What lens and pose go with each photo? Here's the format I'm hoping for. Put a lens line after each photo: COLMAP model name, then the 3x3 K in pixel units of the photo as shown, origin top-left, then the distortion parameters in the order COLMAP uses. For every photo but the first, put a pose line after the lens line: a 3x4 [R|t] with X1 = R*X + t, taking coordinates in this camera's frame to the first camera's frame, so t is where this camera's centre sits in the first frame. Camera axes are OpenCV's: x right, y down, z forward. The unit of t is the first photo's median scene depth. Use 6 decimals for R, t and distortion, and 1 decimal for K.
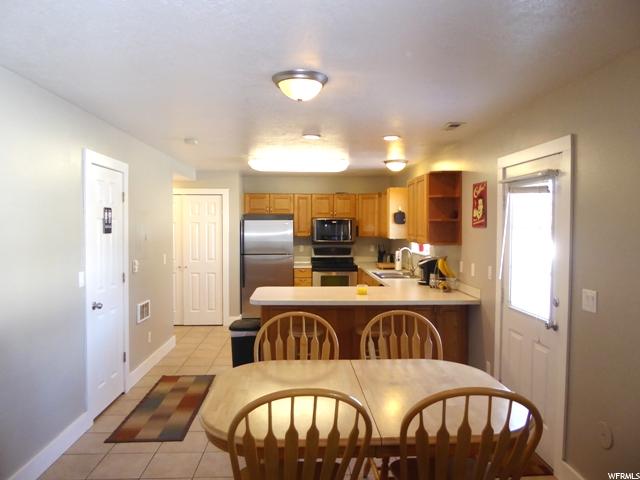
lens RADIAL K [[459.5, 0, 325.9], [0, 459.5, 237.1], [0, 0, 1]] dist [-0.021467, 0.002599]
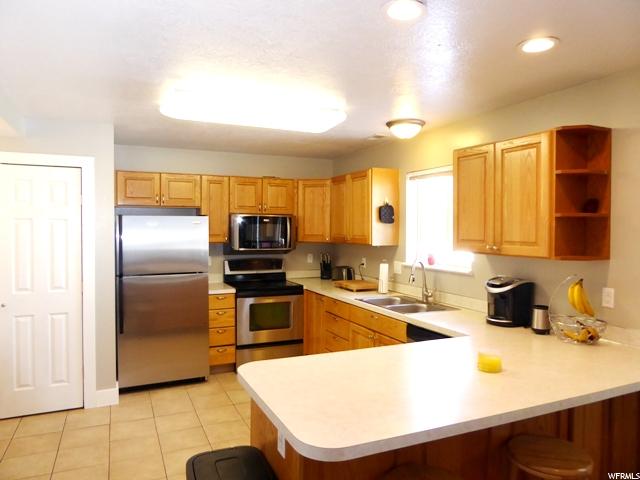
lens RADIAL K [[459.5, 0, 326.6], [0, 459.5, 238.9], [0, 0, 1]] dist [-0.021467, 0.002599]
pose [[0.930790, -0.006786, 0.365492, -0.234624], [0.006452, 0.999977, 0.002133, -0.011258], [-0.365498, 0.000373, 0.930812, 0.596326]]
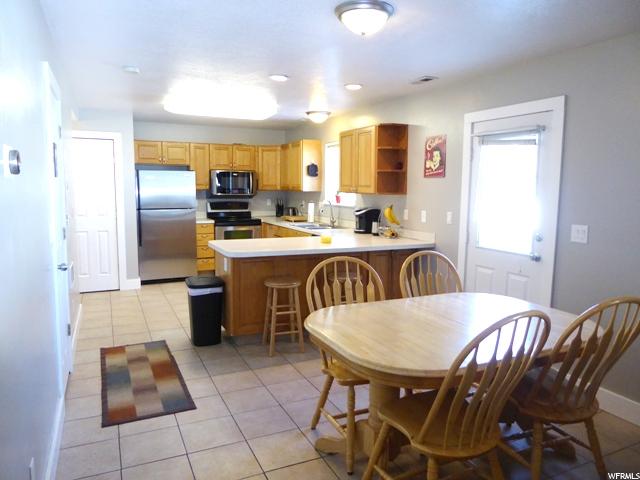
lens RADIAL K [[459.5, 0, 326.6], [0, 459.5, 235.0], [0, 0, 1]] dist [-0.021467, 0.002599]
pose [[0.923043, -0.034074, 0.383186, -0.292417], [0.001564, 0.996394, 0.084834, 0.020362], [-0.384695, -0.077707, 0.919767, 0.069412]]
